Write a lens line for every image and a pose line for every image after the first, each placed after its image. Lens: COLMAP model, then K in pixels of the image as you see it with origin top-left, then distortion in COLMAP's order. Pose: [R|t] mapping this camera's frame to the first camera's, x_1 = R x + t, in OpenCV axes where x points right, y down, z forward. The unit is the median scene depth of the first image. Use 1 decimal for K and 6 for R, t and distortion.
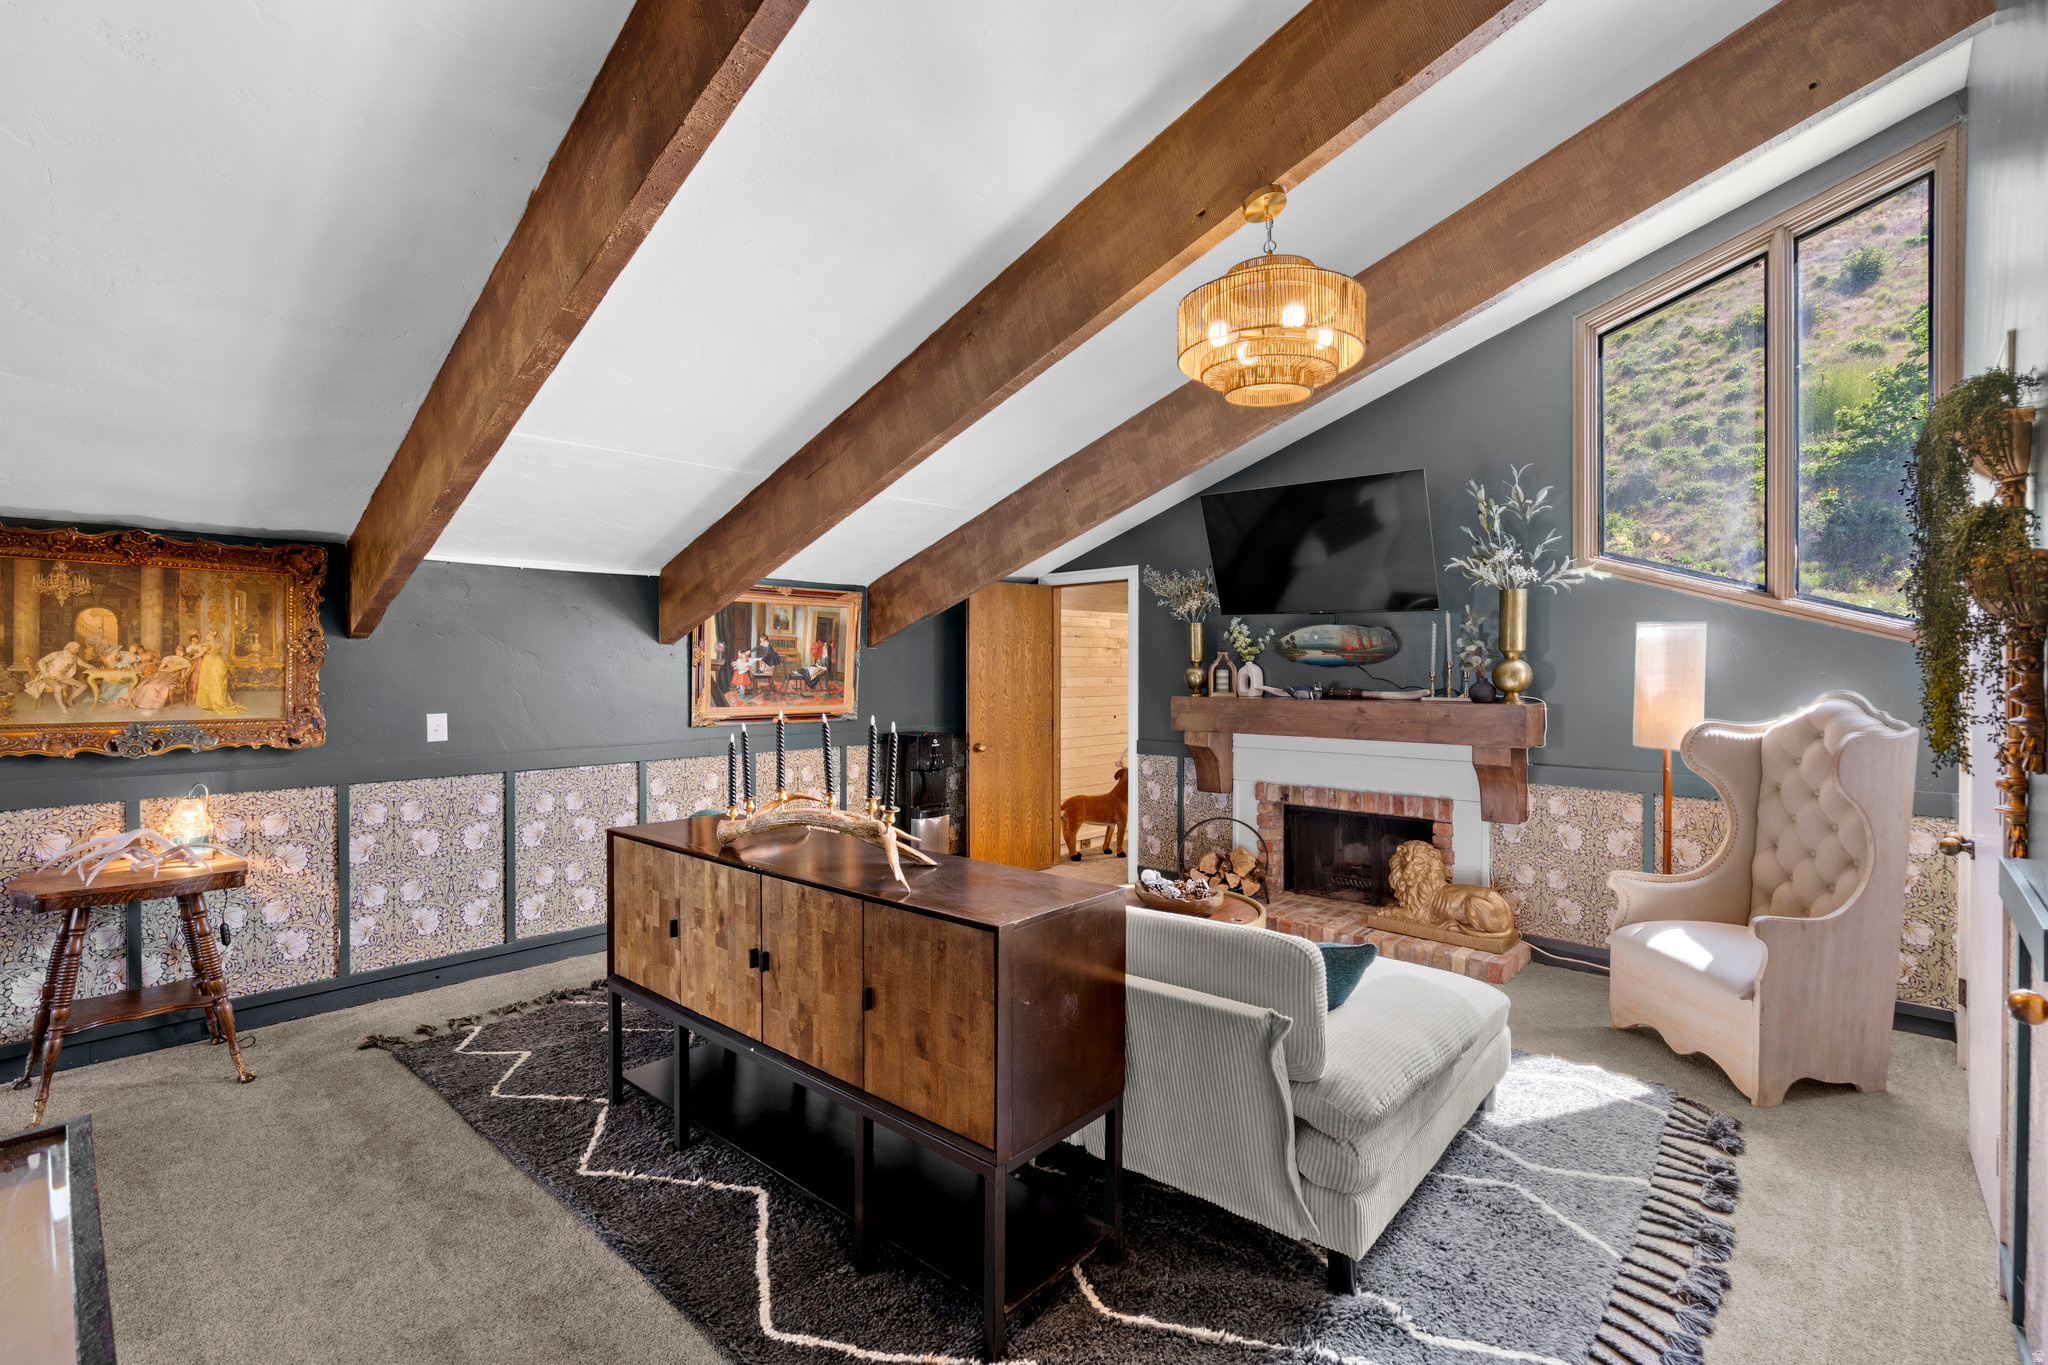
lens RADIAL K [[915.0, 0, 1026.4], [0, 915.0, 675.0], [0, 0, 1]] dist [-0.004579, -0.000030]
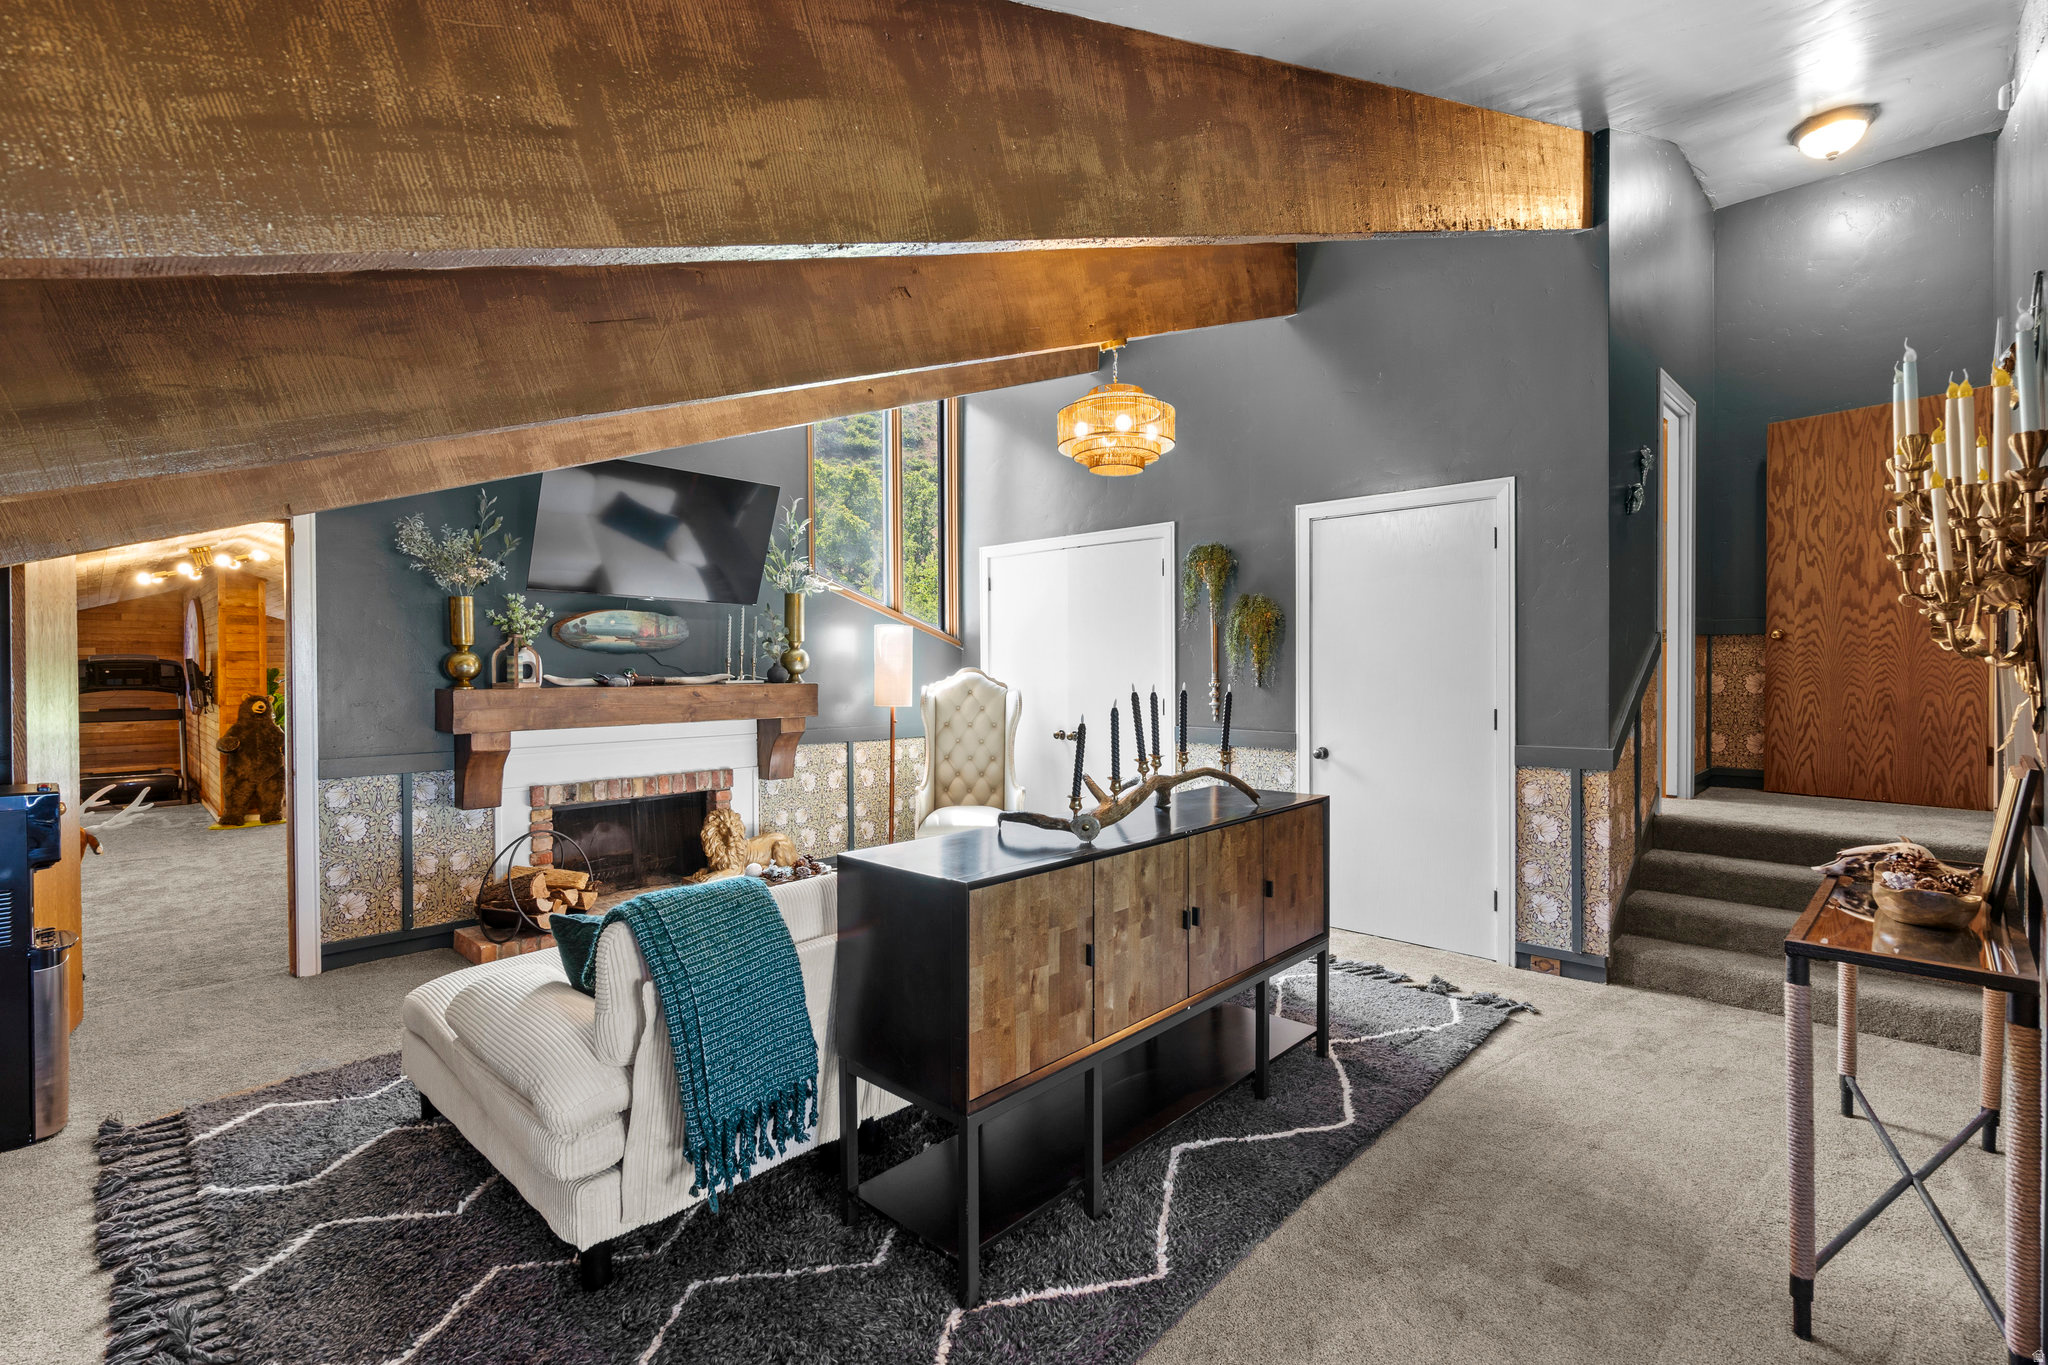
lens RADIAL K [[915.0, 0, 1019.4], [0, 915.0, 670.6], [0, 0, 1]] dist [-0.004579, -0.000030]
pose [[0.052875, -0.005891, 0.998584, -0.658320], [0.011472, 0.999920, 0.005292, 0.009366], [-0.998535, 0.011176, 0.052938, 0.554558]]
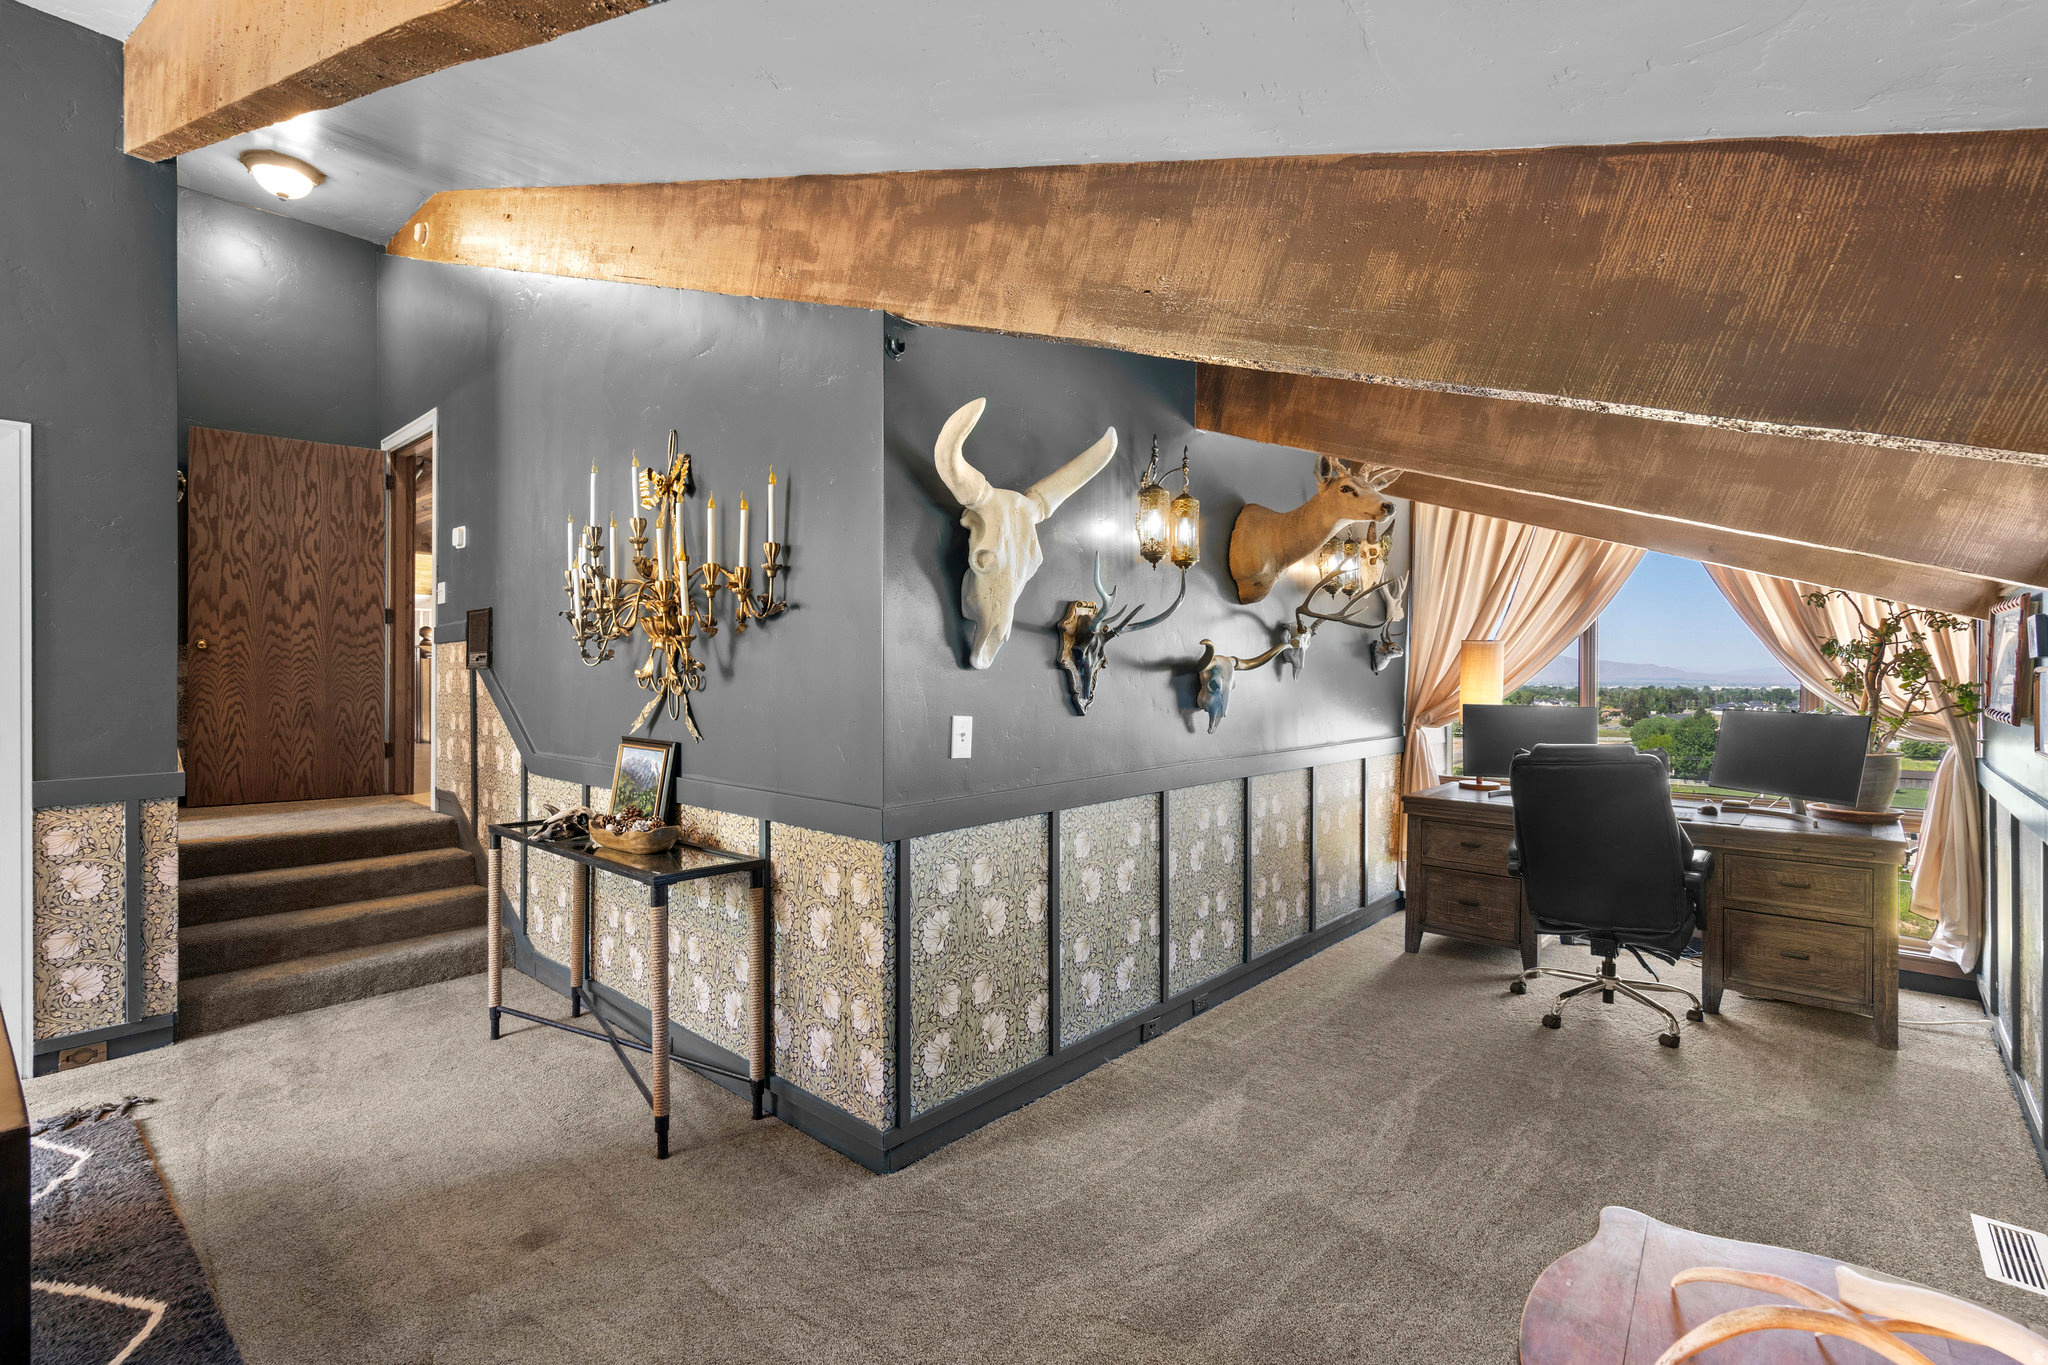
lens RADIAL K [[915.0, 0, 1020.0], [0, 915.0, 679.0], [0, 0, 1]] dist [-0.004579, -0.000030]
pose [[-0.999963, -0.002237, 0.008361, -0.478242], [-0.002145, 0.999937, 0.011013, 0.008718], [-0.008385, 0.010995, -0.999904, 0.772005]]
